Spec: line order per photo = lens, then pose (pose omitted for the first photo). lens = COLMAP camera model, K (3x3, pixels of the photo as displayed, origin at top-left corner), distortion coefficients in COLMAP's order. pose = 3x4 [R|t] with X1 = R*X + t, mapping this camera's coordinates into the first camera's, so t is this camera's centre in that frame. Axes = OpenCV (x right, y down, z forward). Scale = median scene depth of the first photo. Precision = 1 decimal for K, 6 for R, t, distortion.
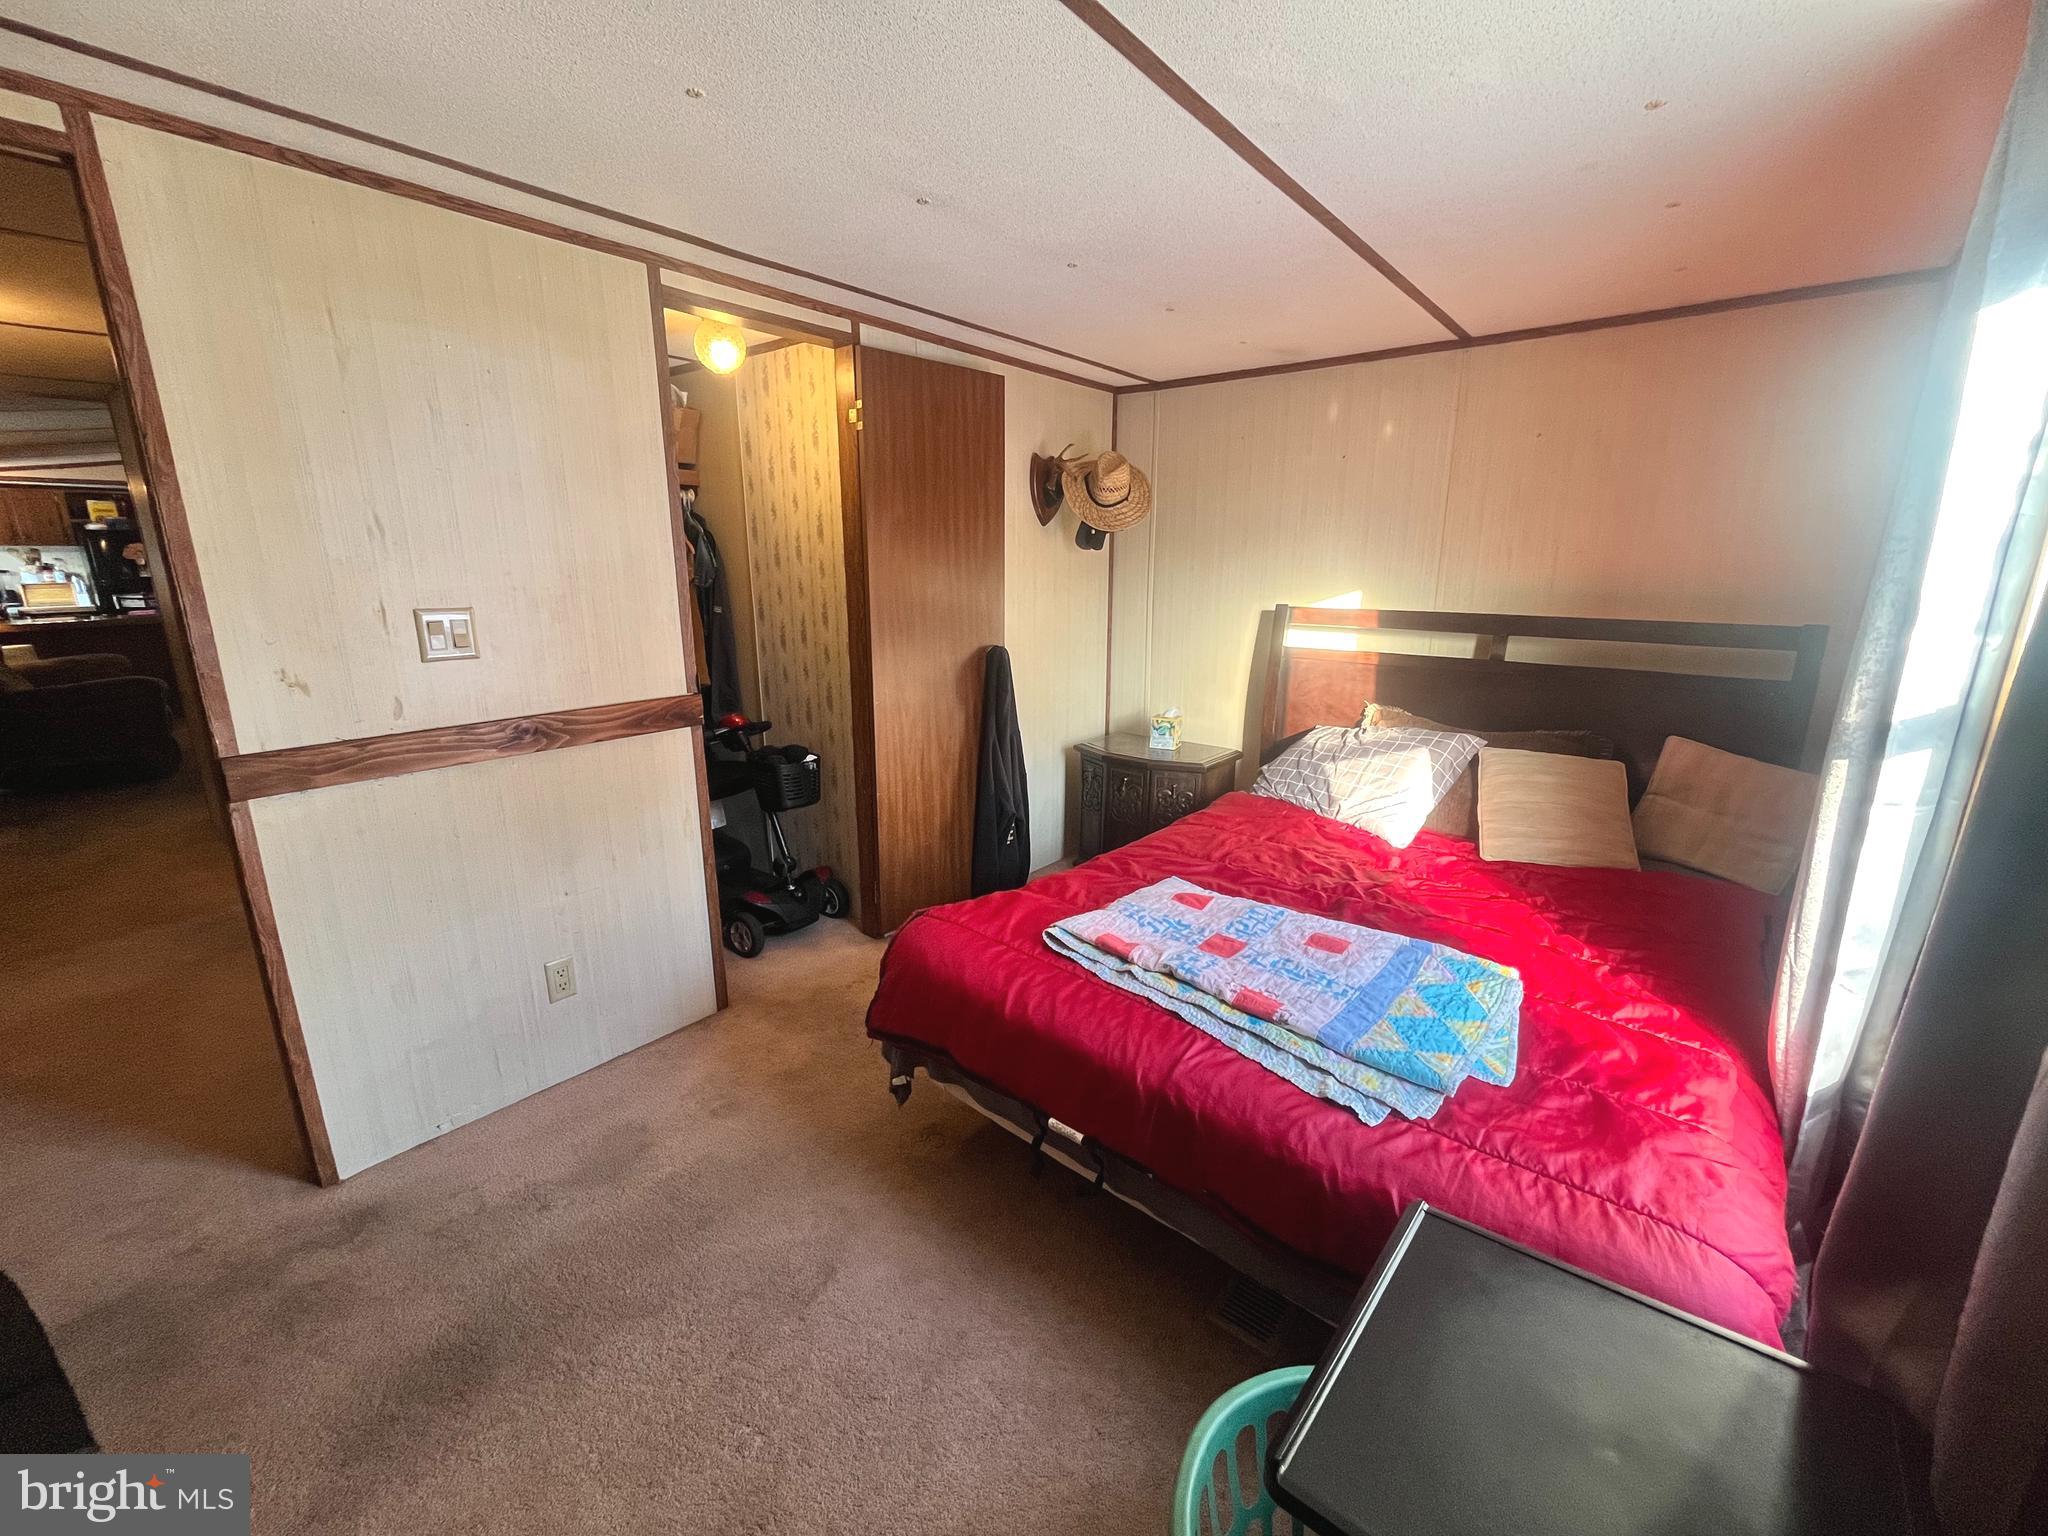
lens RADIAL K [[822.3, 0, 1027.8], [0, 822.3, 765.3], [0, 0, 1]] dist [-0.003408, 0.000102]
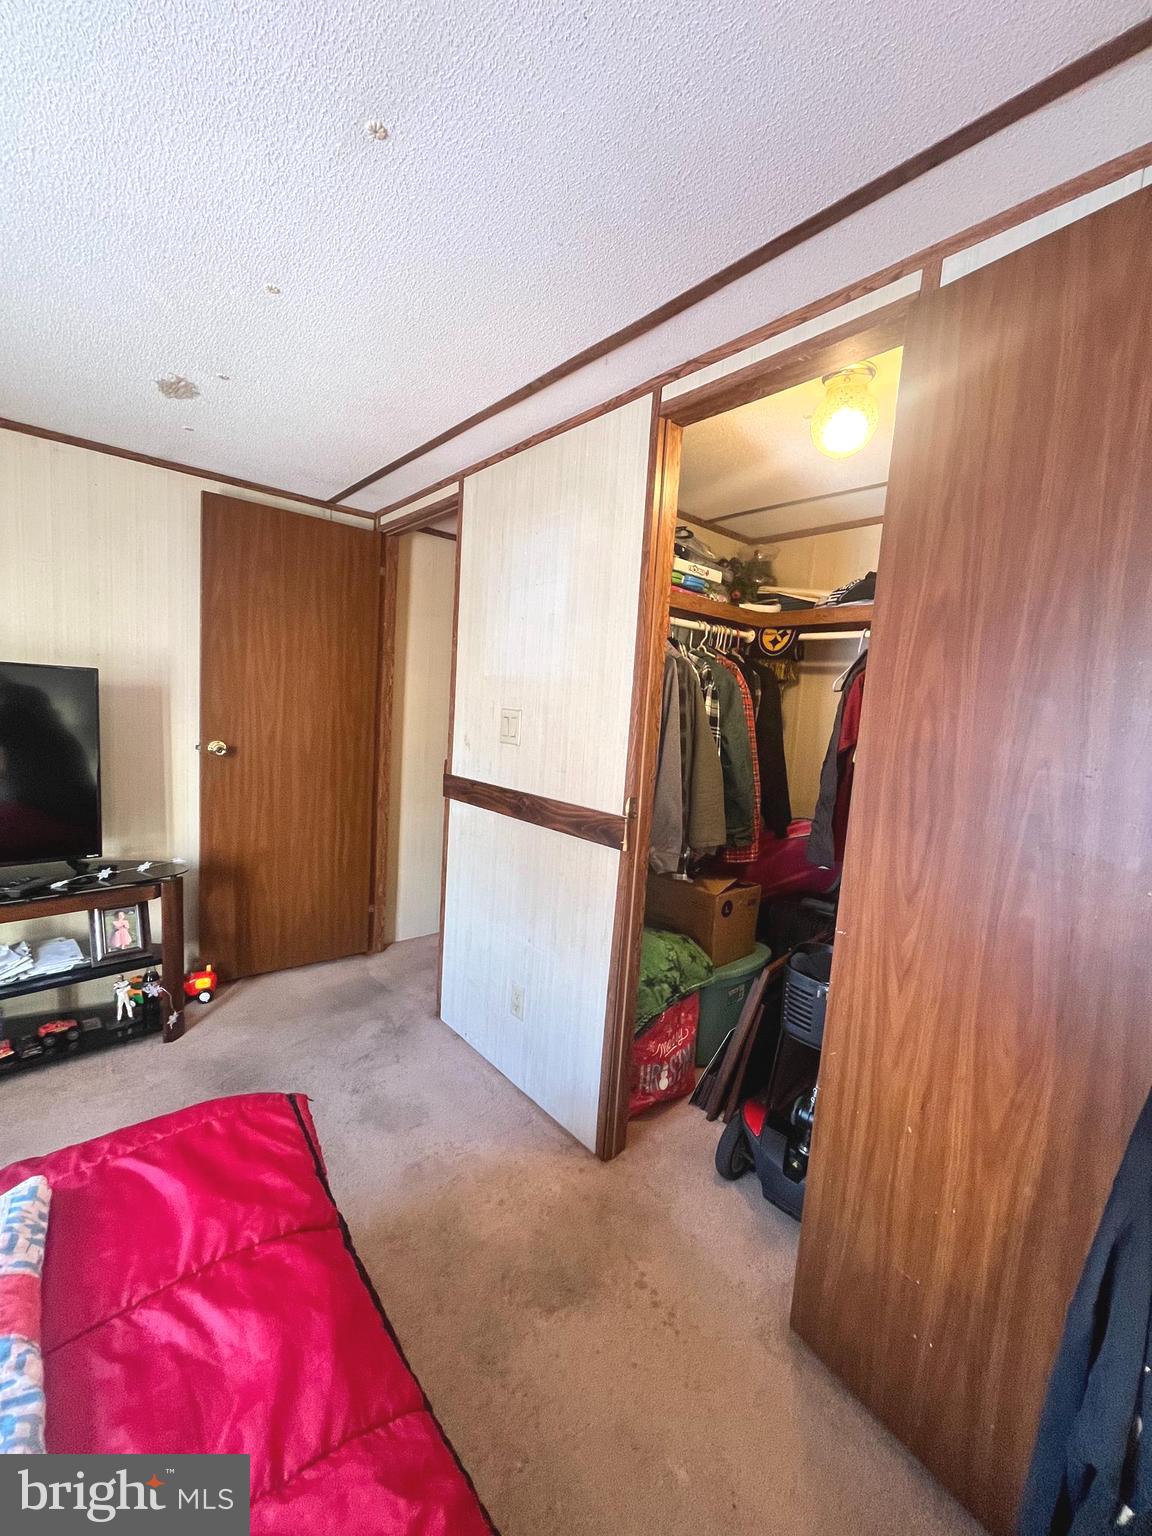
lens RADIAL K [[616.7, 0, 578.8], [0, 616.7, 771.6], [0, 0, 1]] dist [-0.003408, 0.000102]
pose [[-0.172864, 0.089332, -0.980886, 0.296666], [-0.303522, 0.942582, 0.139334, -0.220281], [0.937012, 0.321807, -0.135824, 1.035386]]
